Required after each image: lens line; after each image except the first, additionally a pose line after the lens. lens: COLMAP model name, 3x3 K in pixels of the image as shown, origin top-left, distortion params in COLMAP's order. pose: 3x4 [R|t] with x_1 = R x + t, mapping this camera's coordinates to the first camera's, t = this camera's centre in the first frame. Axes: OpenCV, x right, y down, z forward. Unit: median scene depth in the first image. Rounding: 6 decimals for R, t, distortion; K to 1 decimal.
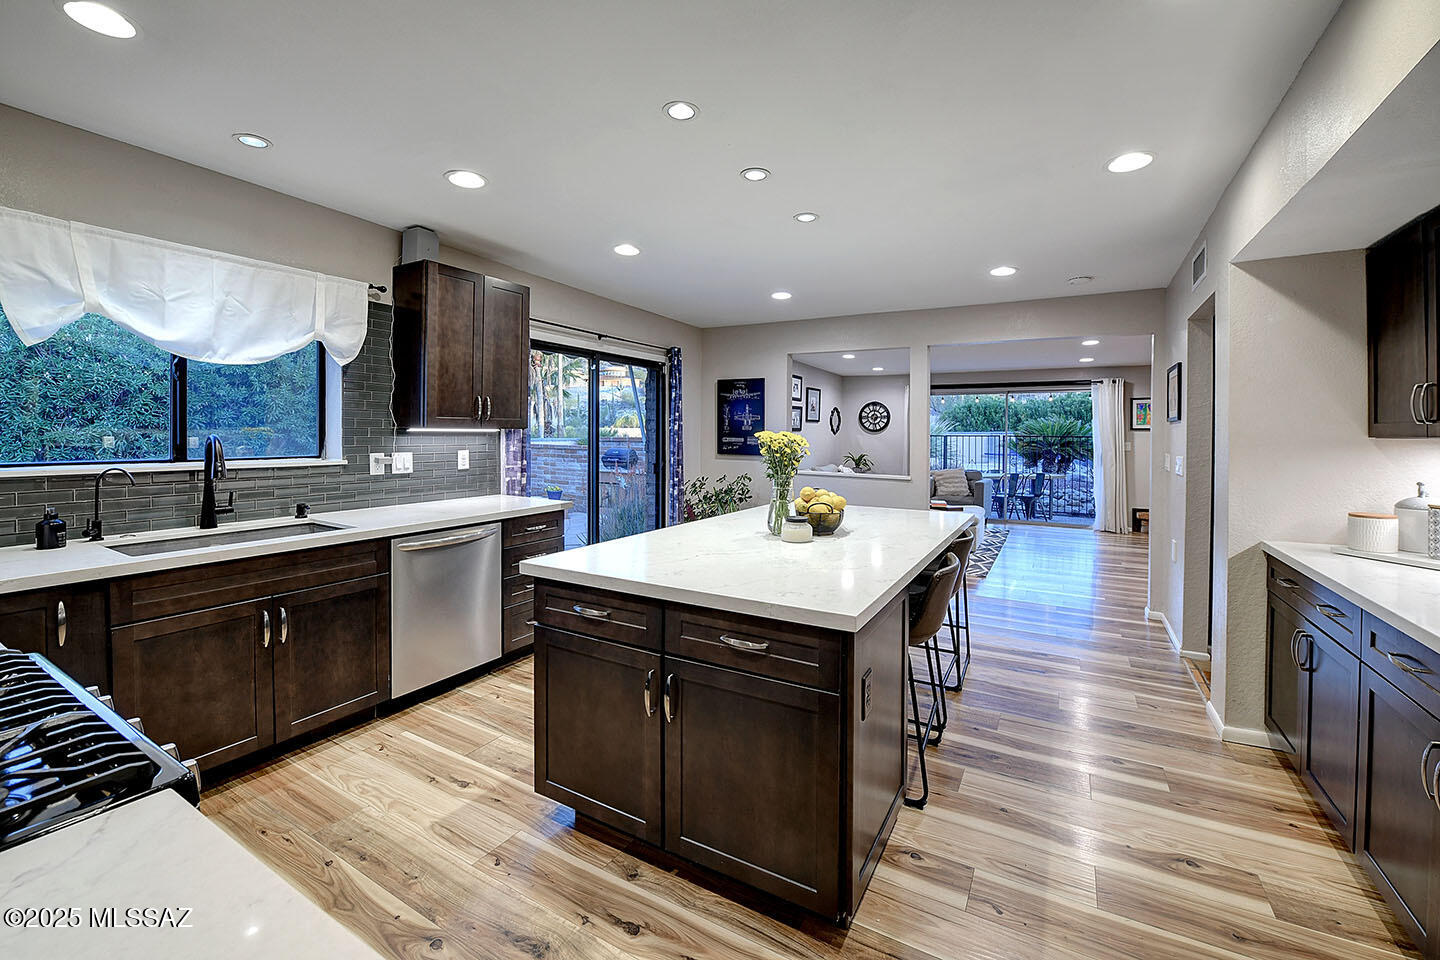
lens RADIAL K [[588.2, 0, 725.9], [0, 588.2, 438.1], [0, 0, 1]] dist [-0.016196, -0.000238]
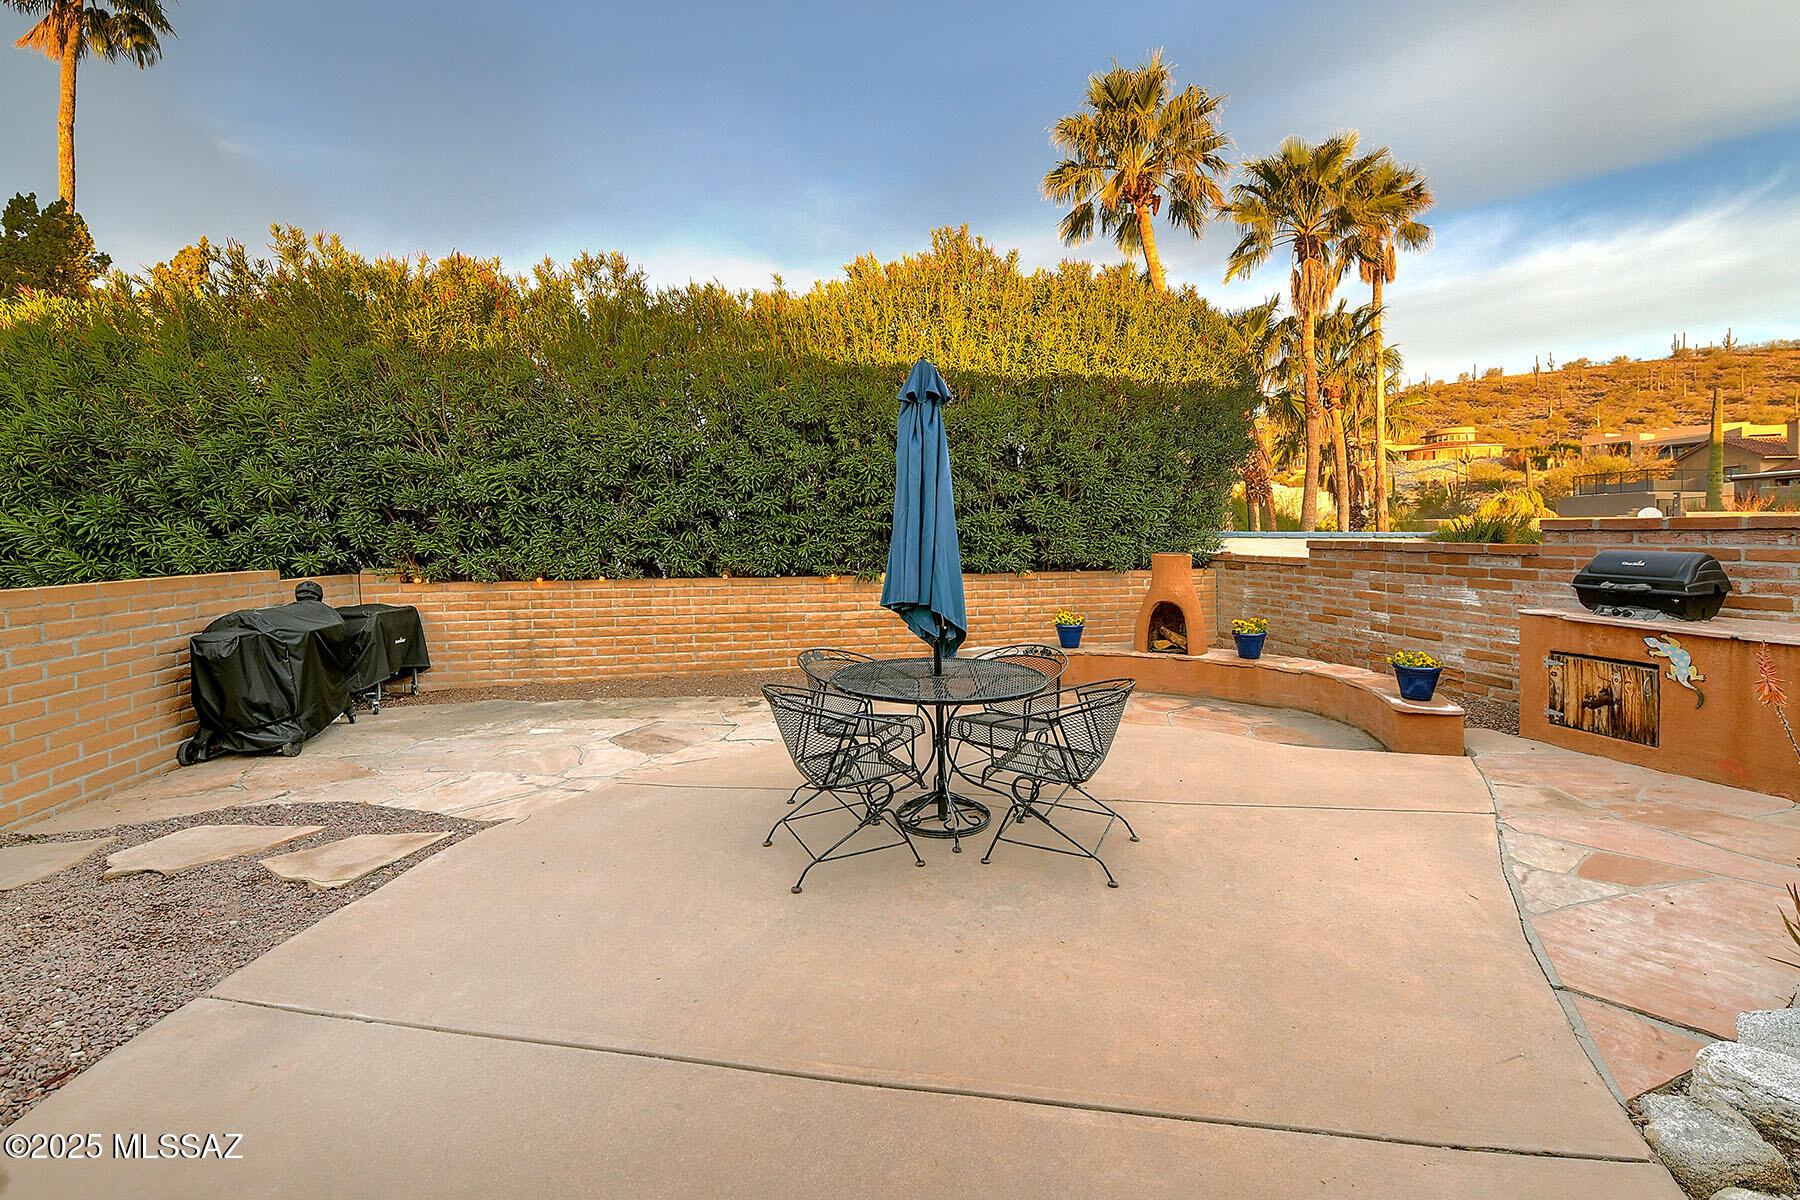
lens RADIAL K [[735.3, 0, 907.4], [0, 735.3, 547.6], [0, 0, 1]] dist [-0.016196, -0.000238]
pose [[0.677597, 0.004058, -0.735422, -0.743663], [0.002545, 0.999966, 0.007862, 0.049779], [0.735429, -0.007199, 0.677564, 1.965082]]
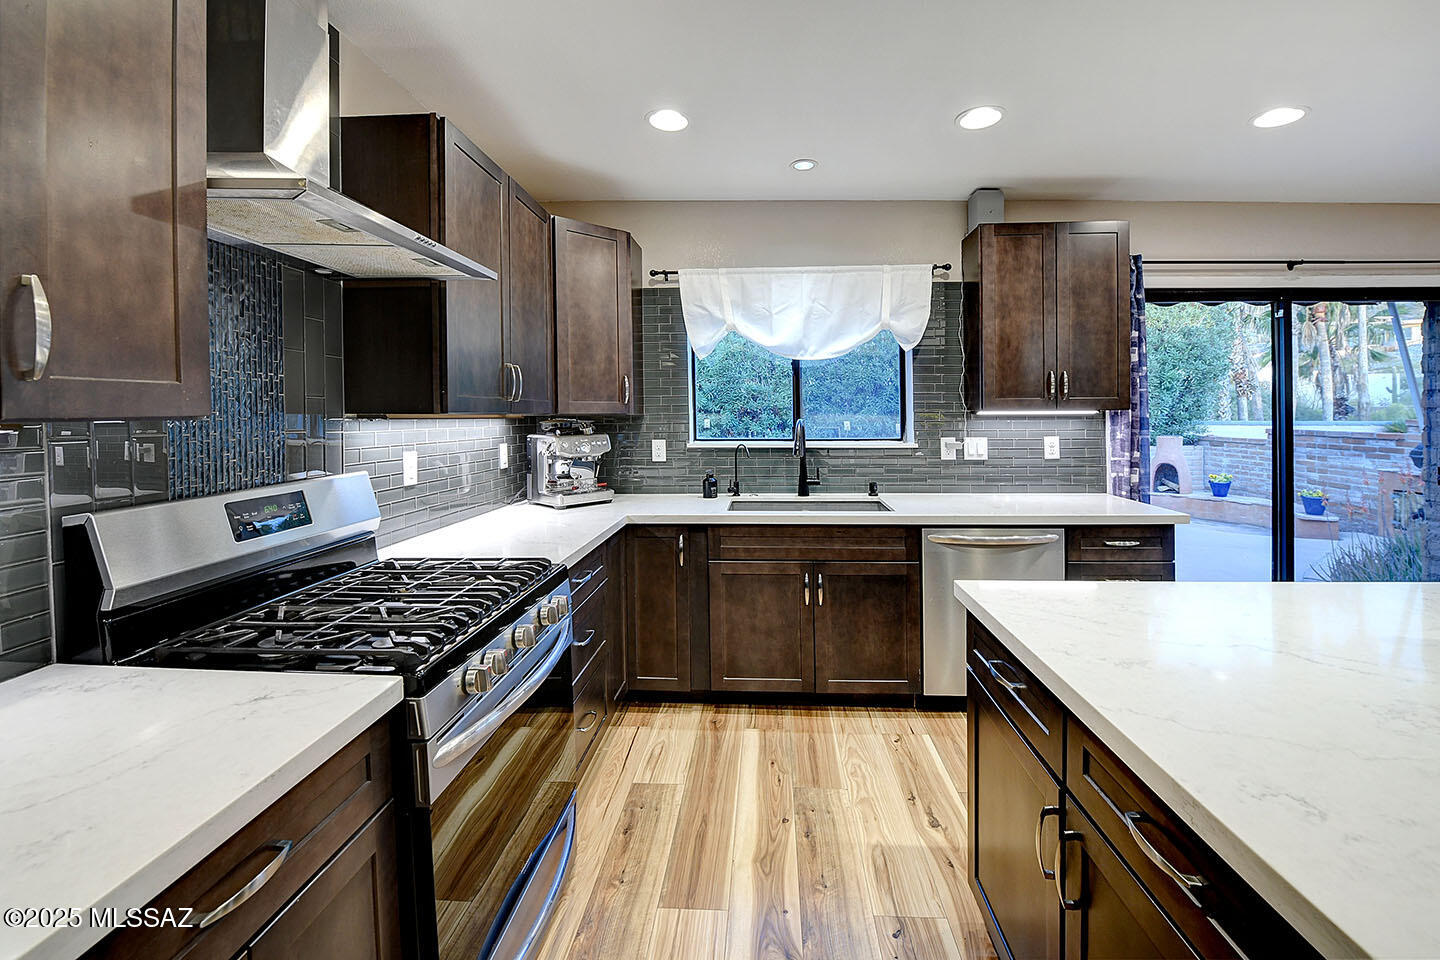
lens RADIAL K [[617.7, 0, 738.2], [0, 617.7, 422.6], [0, 0, 1]] dist [-0.015722, -0.000510]
pose [[0.452455, 0.003687, -0.891779, 0.182859], [-0.000968, 0.999993, 0.003644, -0.002726], [0.891787, -0.000785, 0.452456, 0.265954]]
